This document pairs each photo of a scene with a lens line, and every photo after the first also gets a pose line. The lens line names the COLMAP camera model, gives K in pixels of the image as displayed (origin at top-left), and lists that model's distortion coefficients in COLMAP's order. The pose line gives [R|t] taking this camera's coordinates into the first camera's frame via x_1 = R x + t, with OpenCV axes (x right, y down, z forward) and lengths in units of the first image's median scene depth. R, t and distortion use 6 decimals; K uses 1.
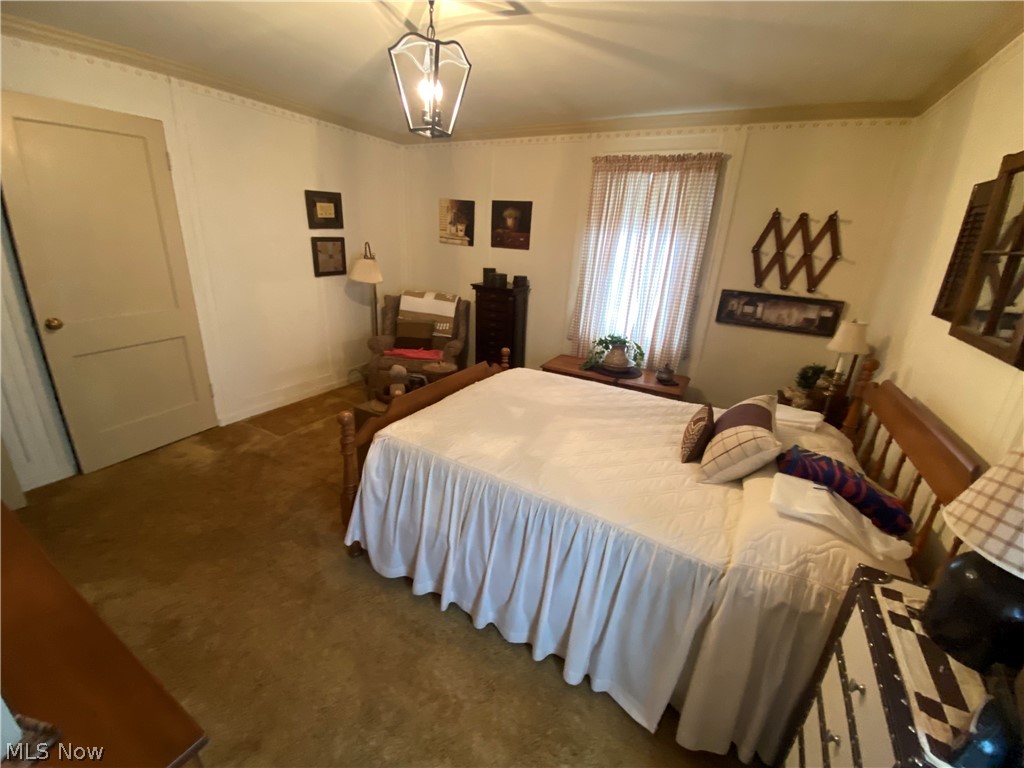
lens RADIAL K [[414.2, 0, 510.3], [0, 414.2, 381.0], [0, 0, 1]] dist [0.041746, -0.041300]
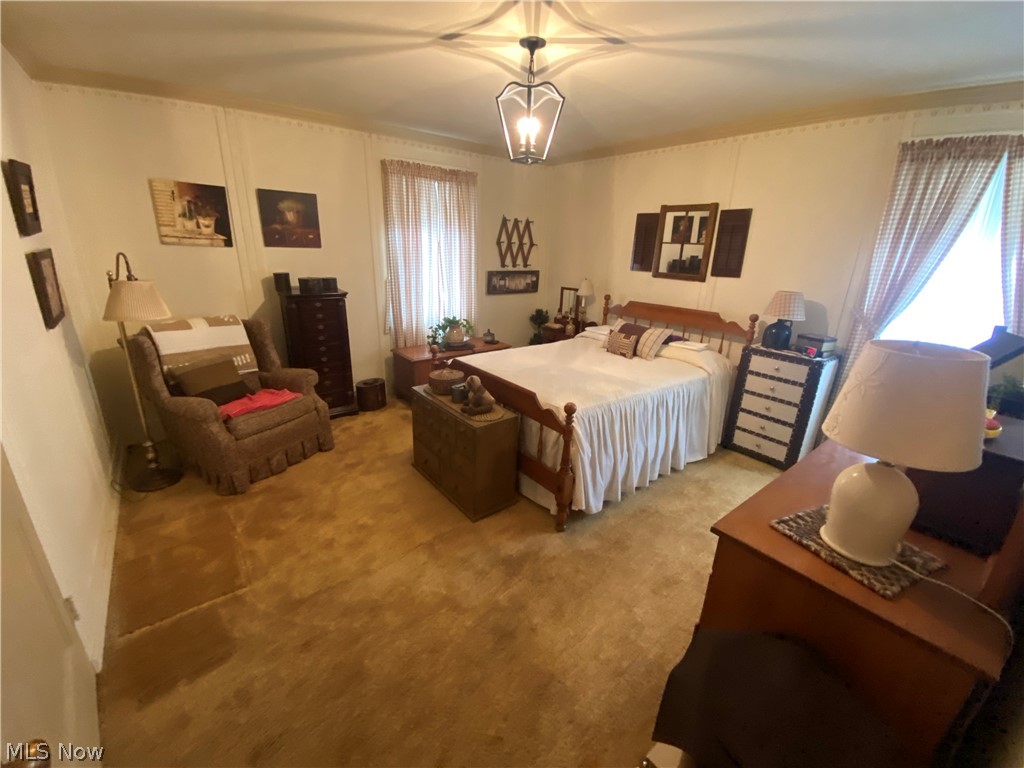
lens RADIAL K [[433.0, 0, 512.5], [0, 433.0, 382.4], [0, 0, 1]] dist [-0.000096, -0.022594]
pose [[0.380237, -0.317563, 0.868662, -0.705624], [0.288507, 0.933068, 0.214821, -0.132069], [-0.878740, 0.168932, 0.446406, 0.288098]]
